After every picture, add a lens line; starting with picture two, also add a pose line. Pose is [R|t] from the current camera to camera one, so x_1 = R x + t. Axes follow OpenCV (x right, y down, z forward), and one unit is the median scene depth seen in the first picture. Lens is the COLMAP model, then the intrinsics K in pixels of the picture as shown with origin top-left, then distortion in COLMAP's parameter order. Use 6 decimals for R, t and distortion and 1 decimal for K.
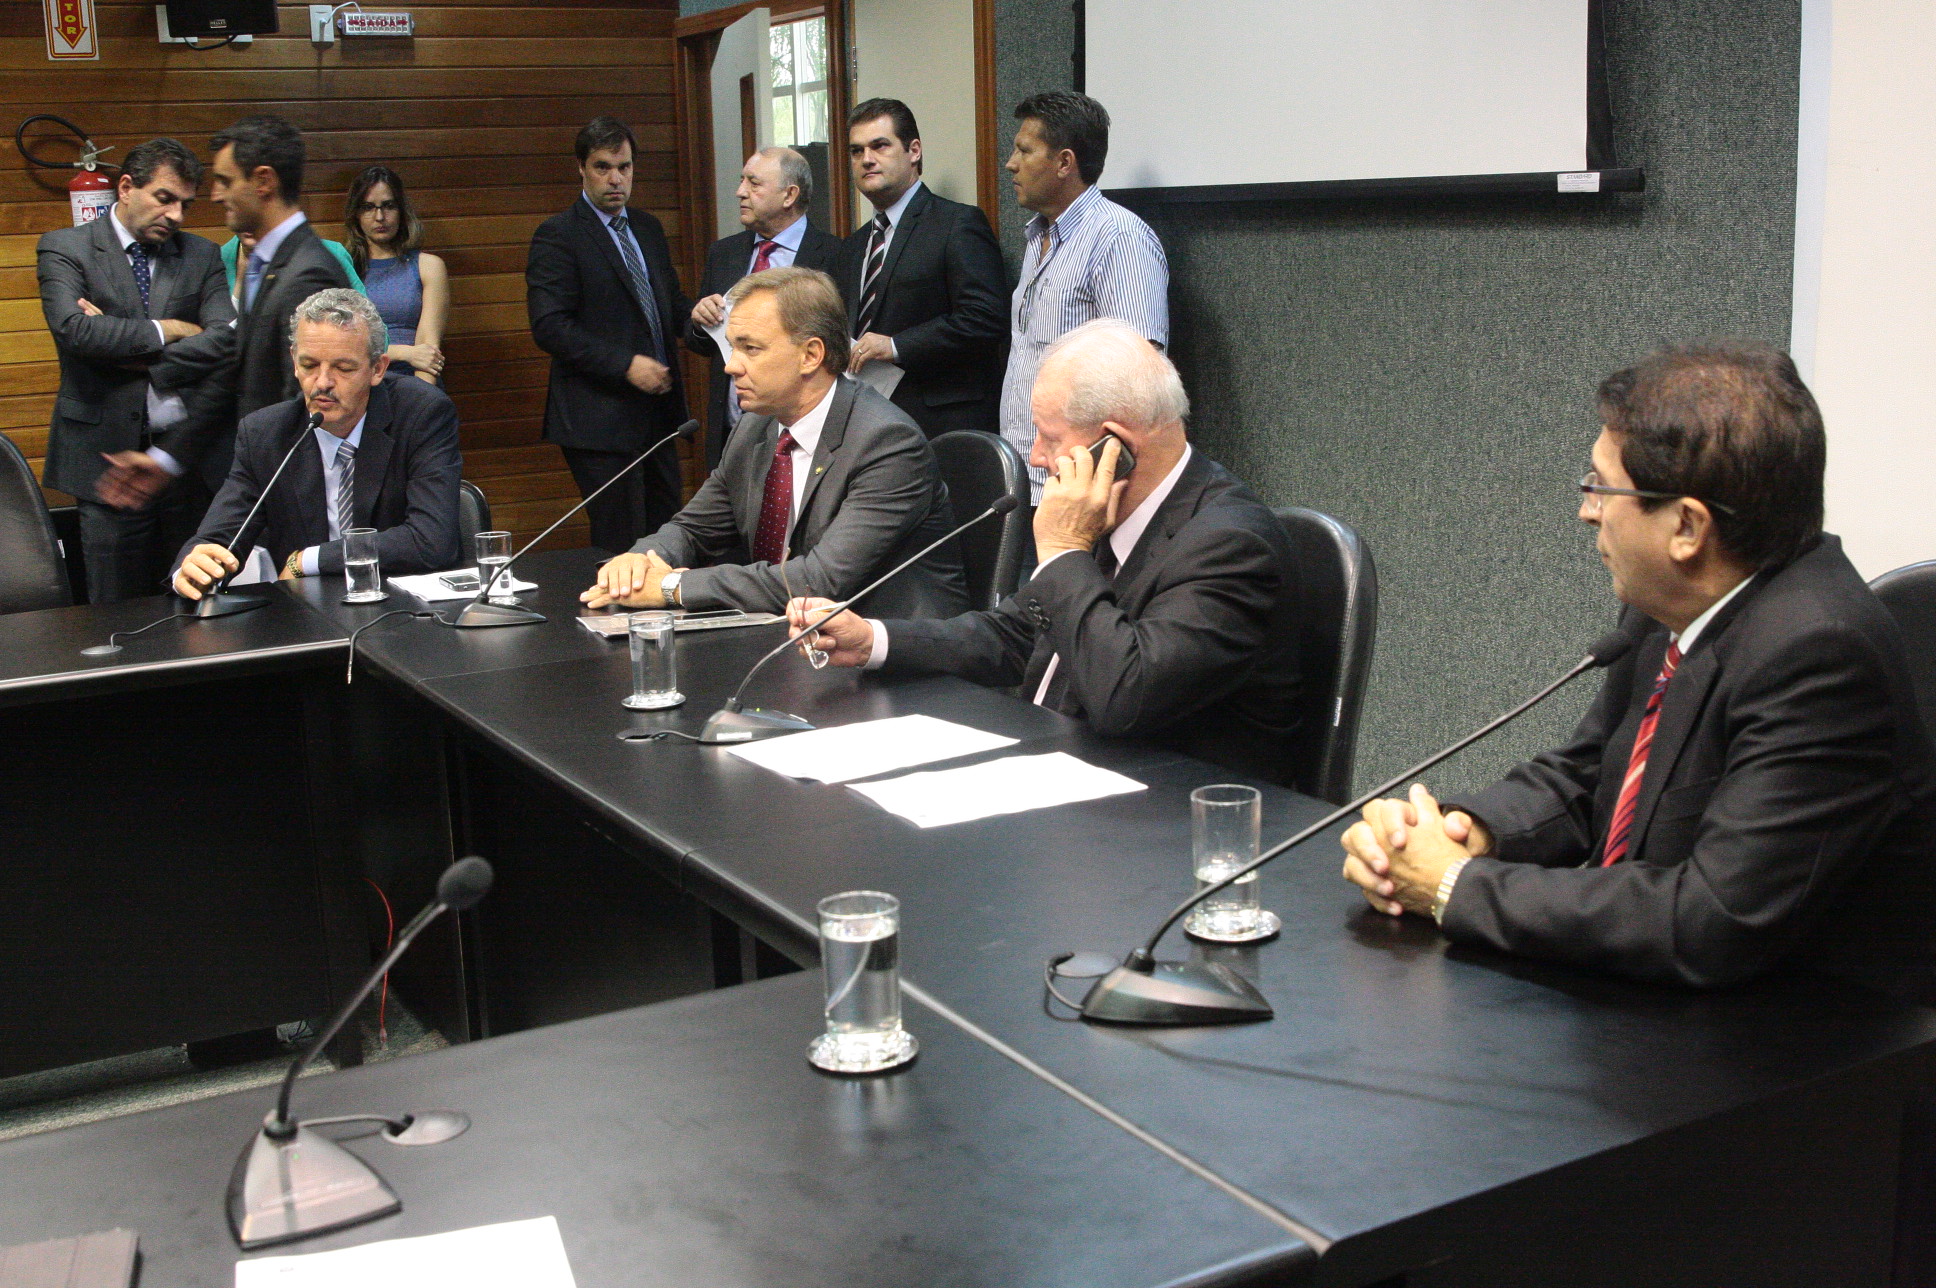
lens RADIAL K [[2223.3, 0, 972.6], [0, 2223.3, 637.7], [0, 0, 1]] dist [-0.047521, 0.000000]
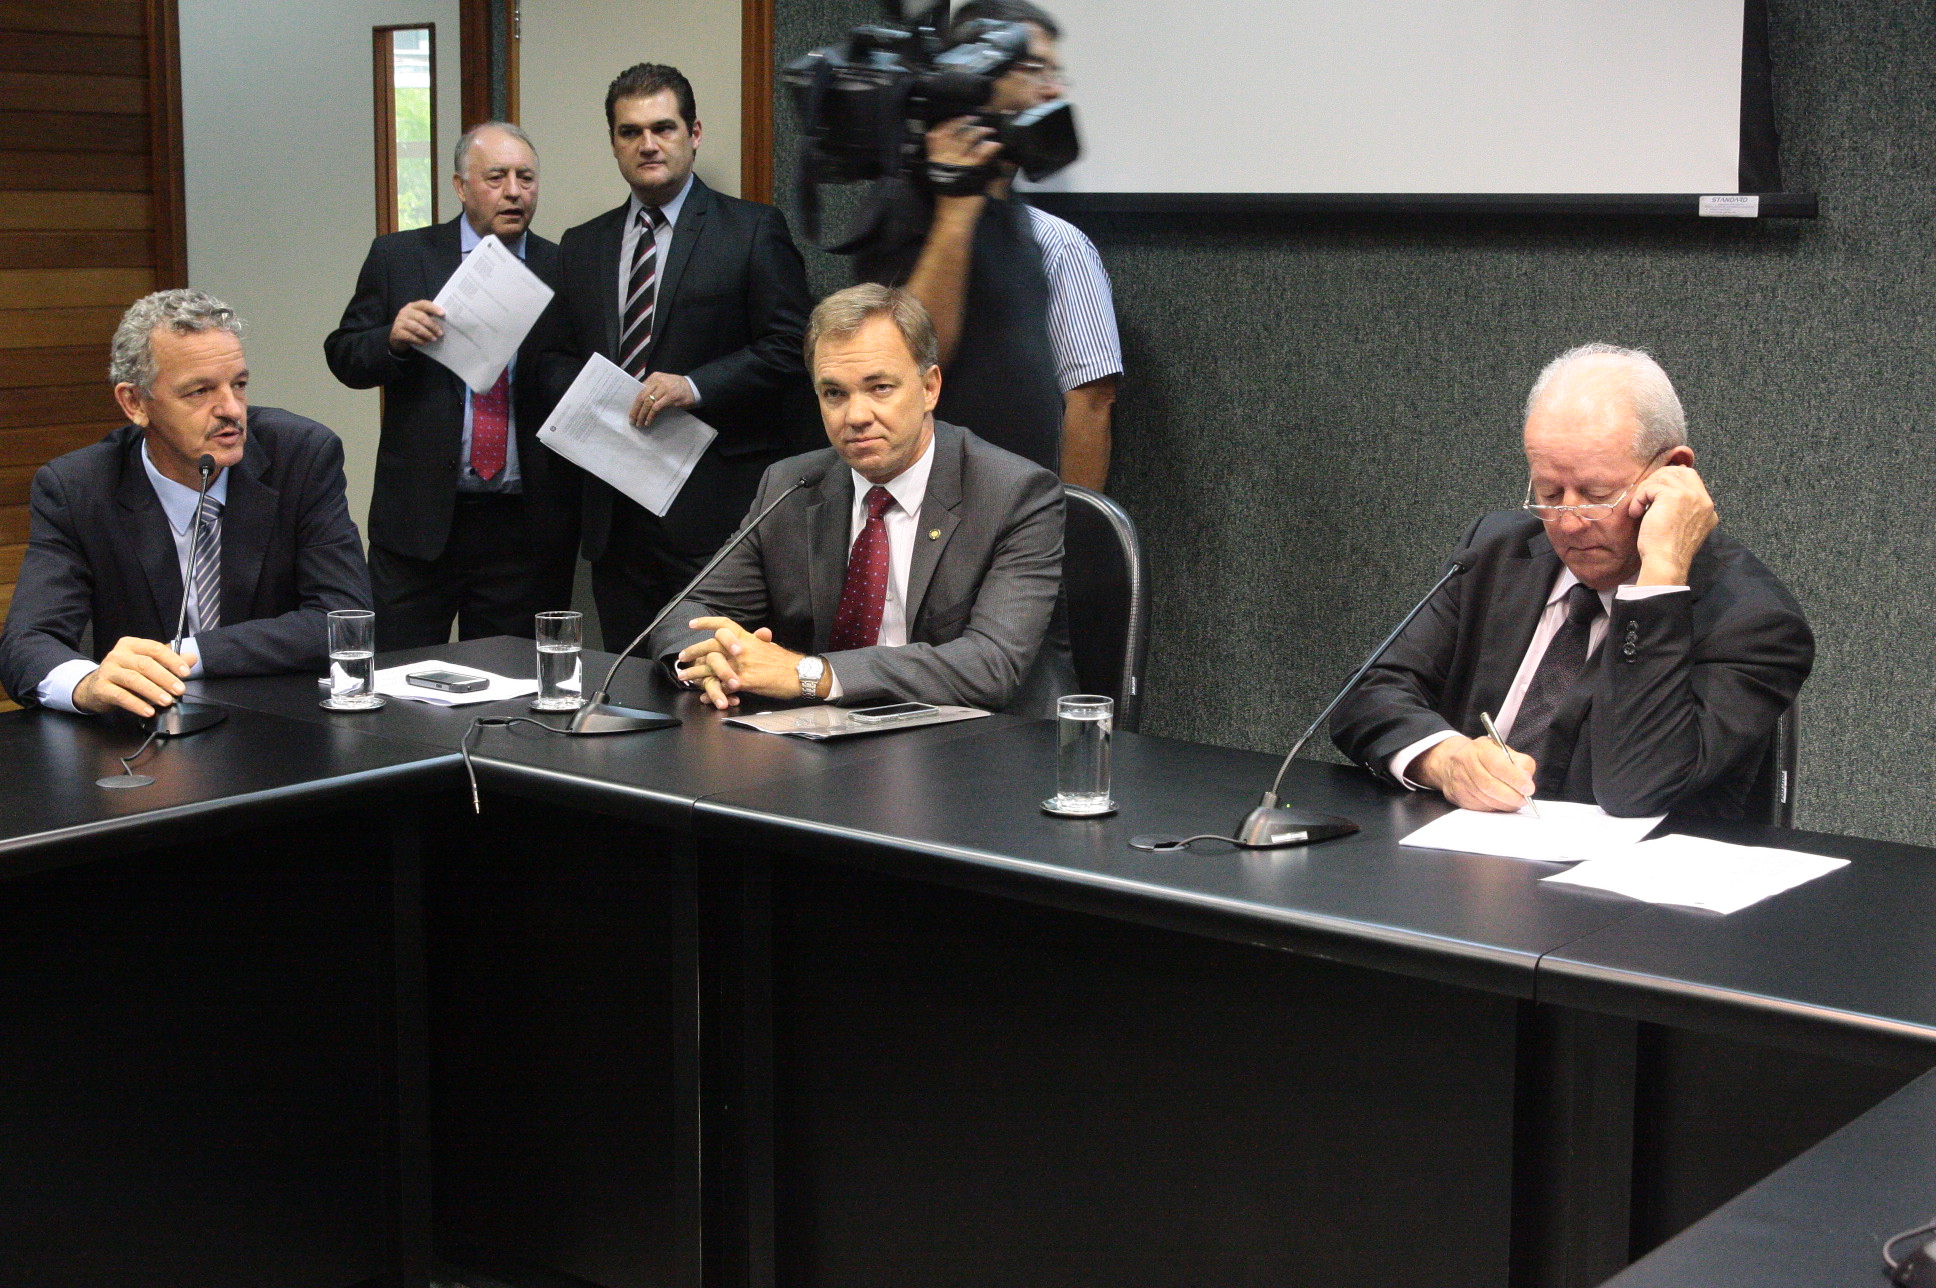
lens RADIAL K [[2866.6, 0, 1035.2], [0, 2866.6, 706.5], [0, 0, 1]] dist [-0.040939, 0.000000]
pose [[0.931292, -0.033065, 0.362770, -0.395638], [0.040711, 0.999080, -0.013449, 0.003407], [-0.361991, 0.027294, 0.931782, 0.014681]]
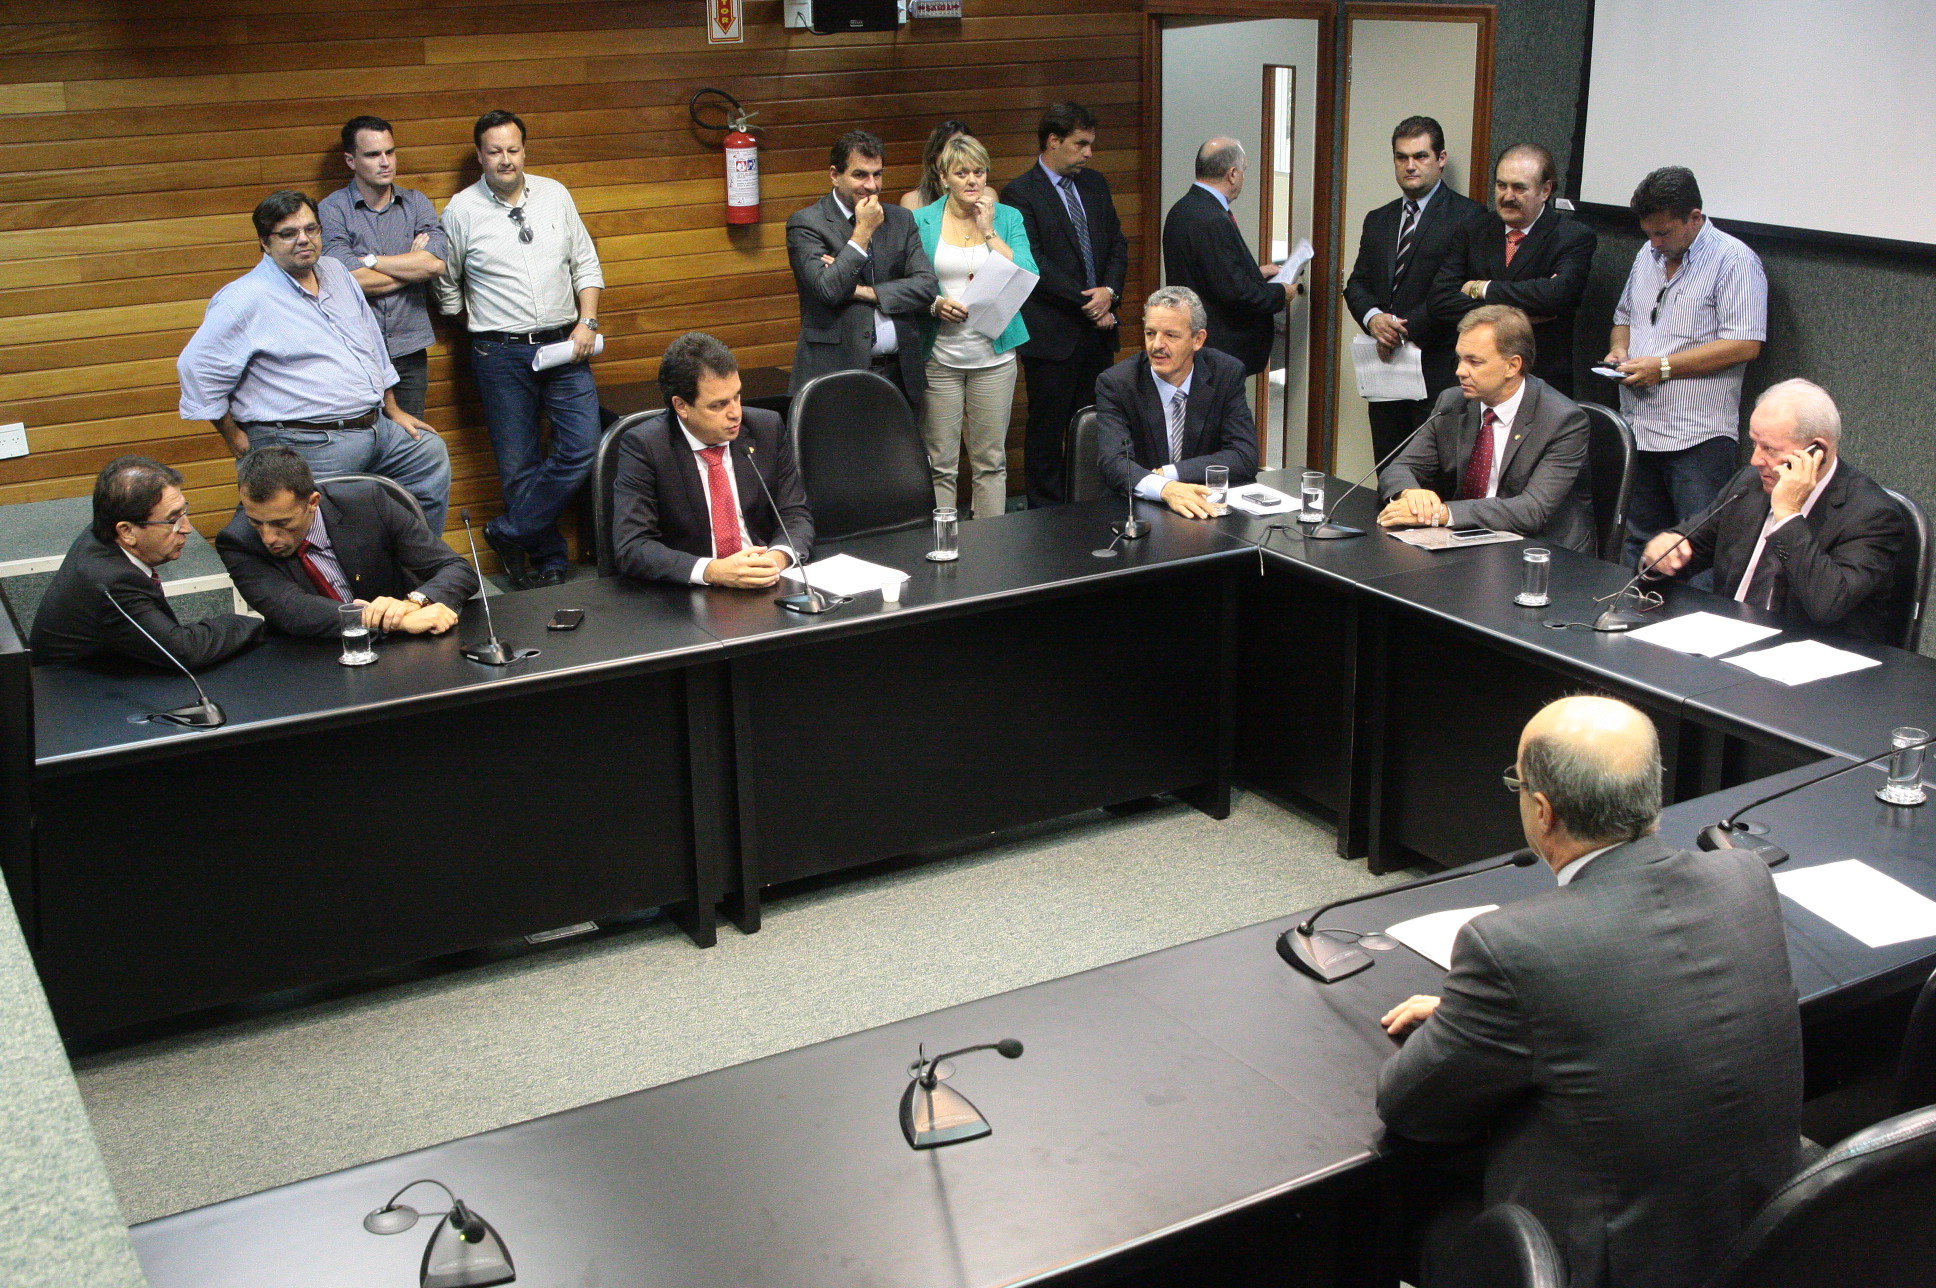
lens RADIAL K [[2223.3, 0, 975.4], [0, 2223.3, 643.6], [0, 0, 1]] dist [-0.047521, 0.000000]
pose [[0.999921, 0.012195, 0.002898, -0.430202], [-0.012436, 0.994126, 0.107515, -0.088667], [-0.001569, -0.107542, 0.994199, -0.544866]]
